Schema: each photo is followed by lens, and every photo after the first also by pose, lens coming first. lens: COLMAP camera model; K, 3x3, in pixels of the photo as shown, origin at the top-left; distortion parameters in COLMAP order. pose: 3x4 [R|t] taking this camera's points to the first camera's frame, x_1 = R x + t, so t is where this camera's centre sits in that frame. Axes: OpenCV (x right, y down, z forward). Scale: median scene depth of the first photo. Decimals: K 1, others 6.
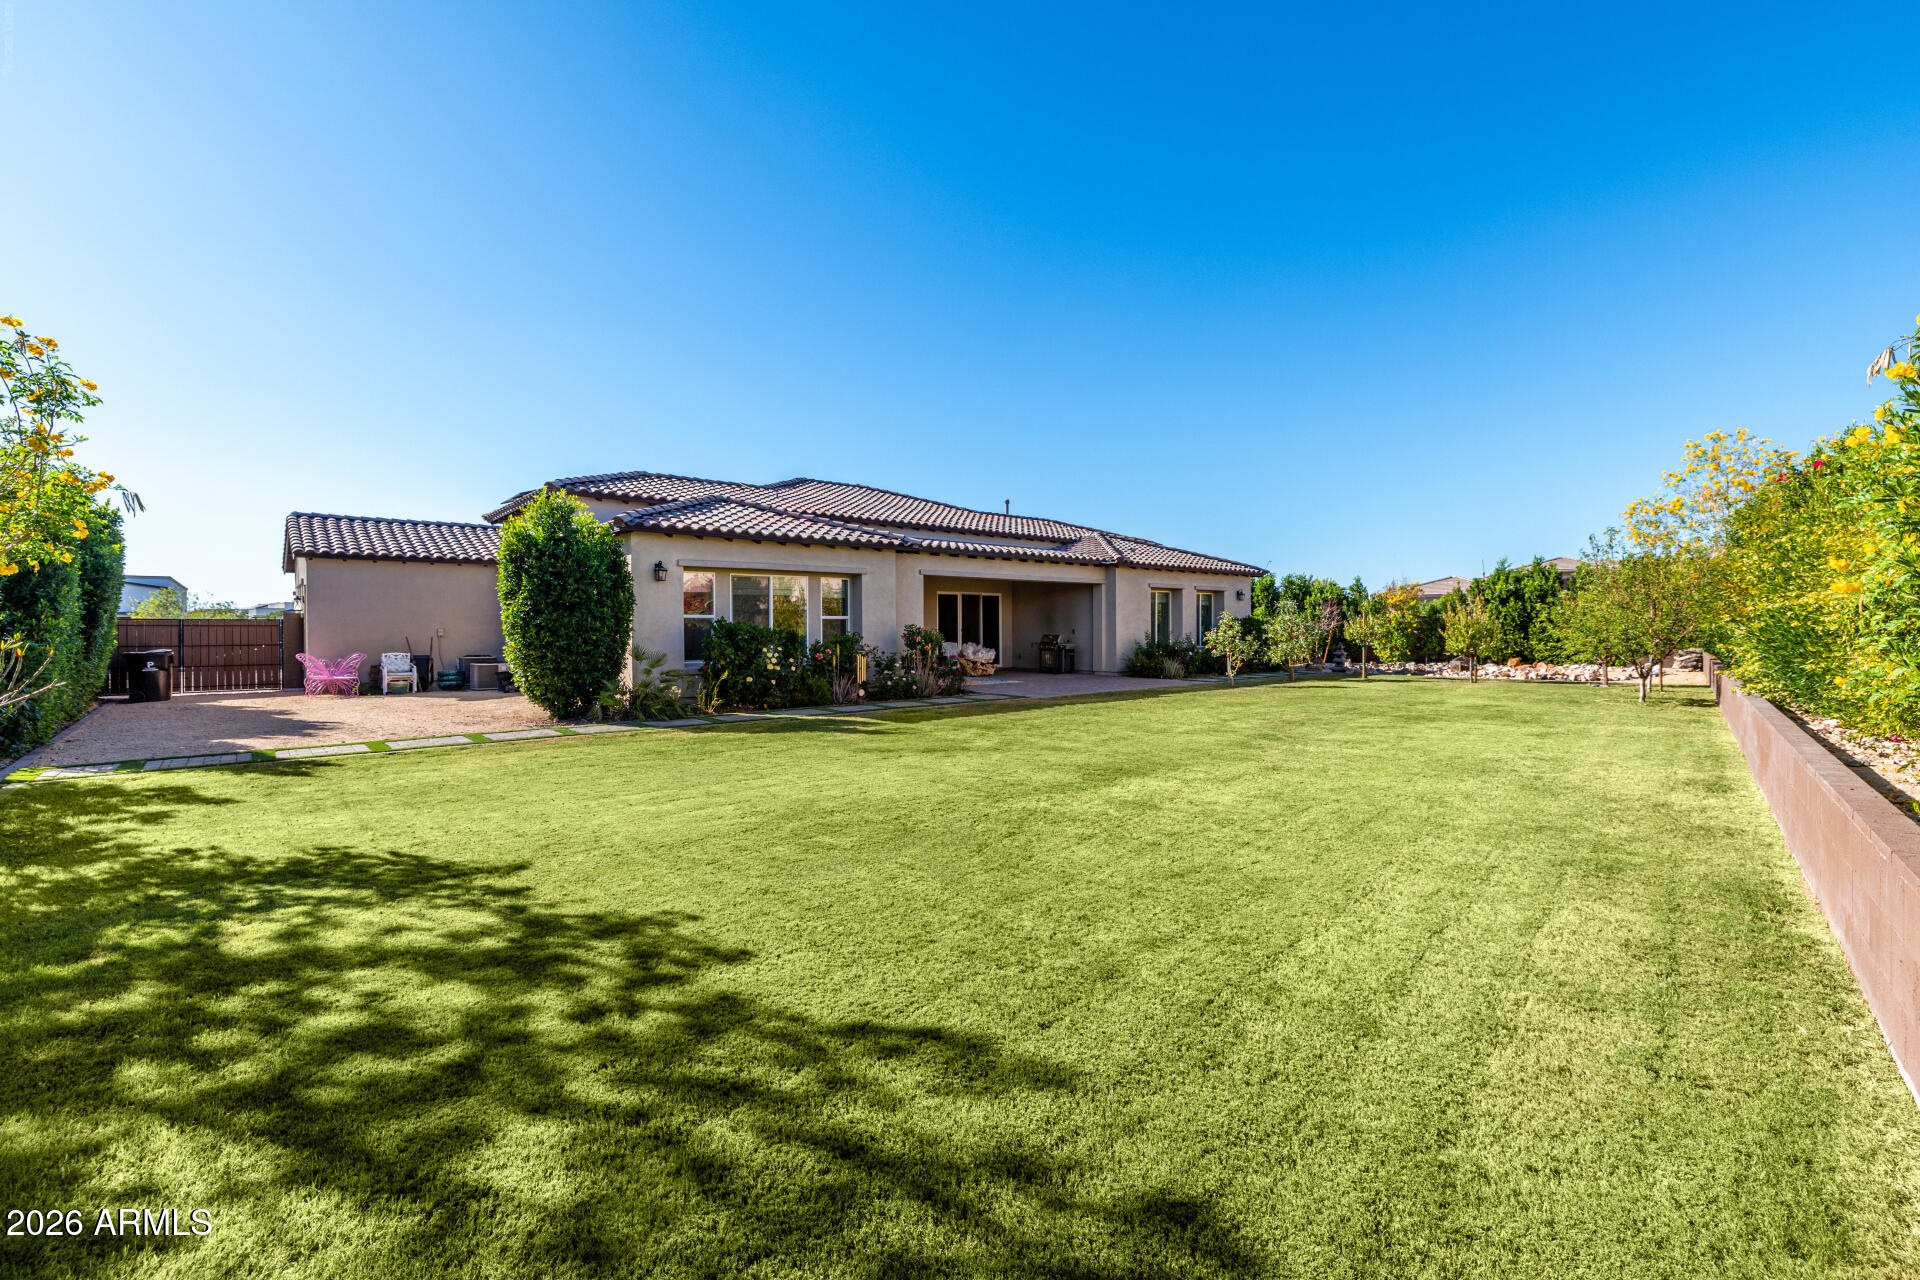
lens RADIAL K [[825.1, 0, 954.7], [0, 825.1, 641.1], [0, 0, 1]] dist [0.001119, -0.000009]
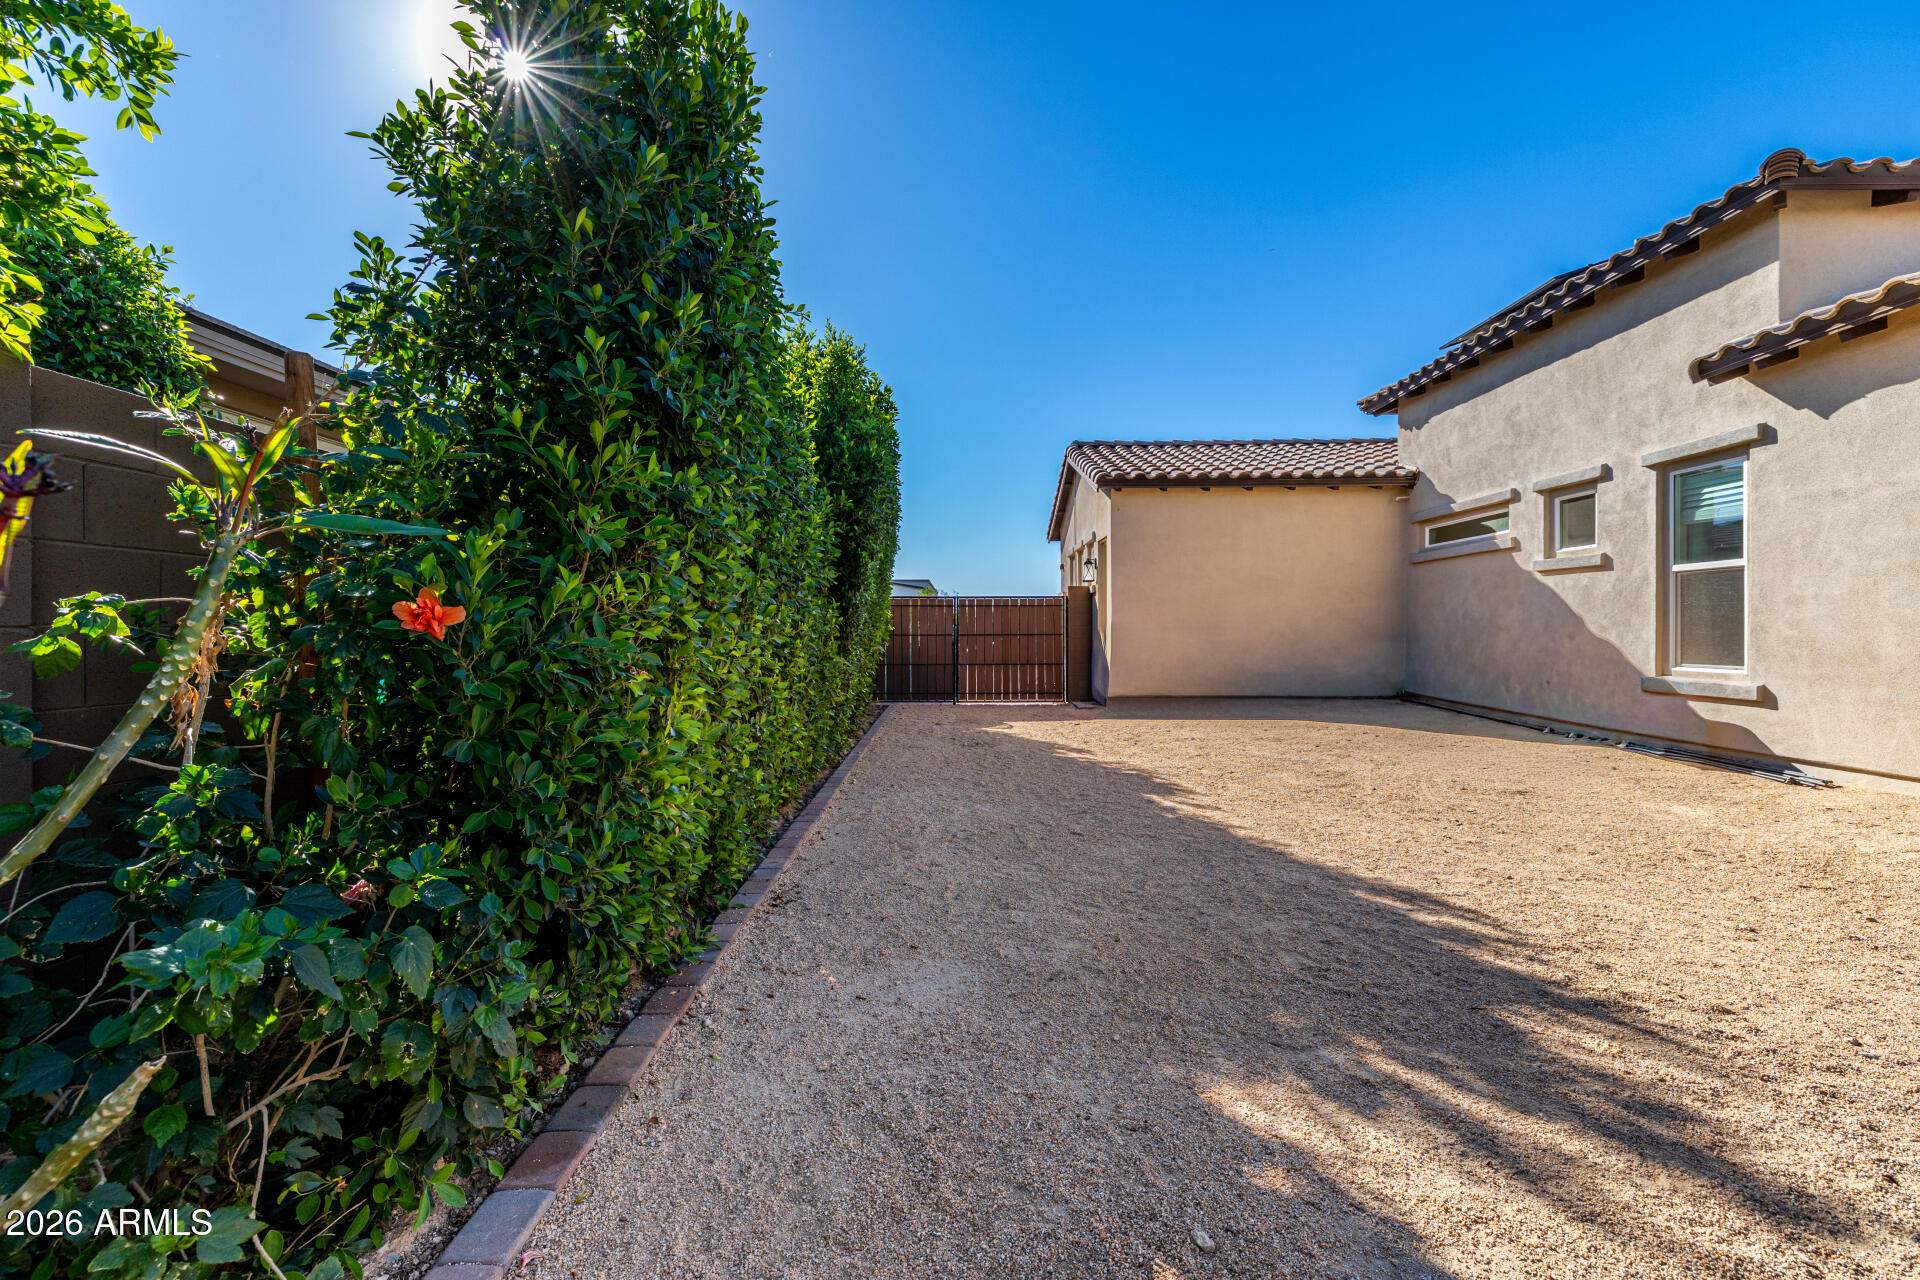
lens RADIAL K [[825.1, 0, 960.8], [0, 825.1, 640.3], [0, 0, 1]] dist [0.001119, -0.000009]
pose [[0.754238, -0.003594, -0.656591, -0.450645], [0.002391, 0.999993, -0.002728, 0.010909], [0.656596, 0.000488, 0.754242, 0.449912]]
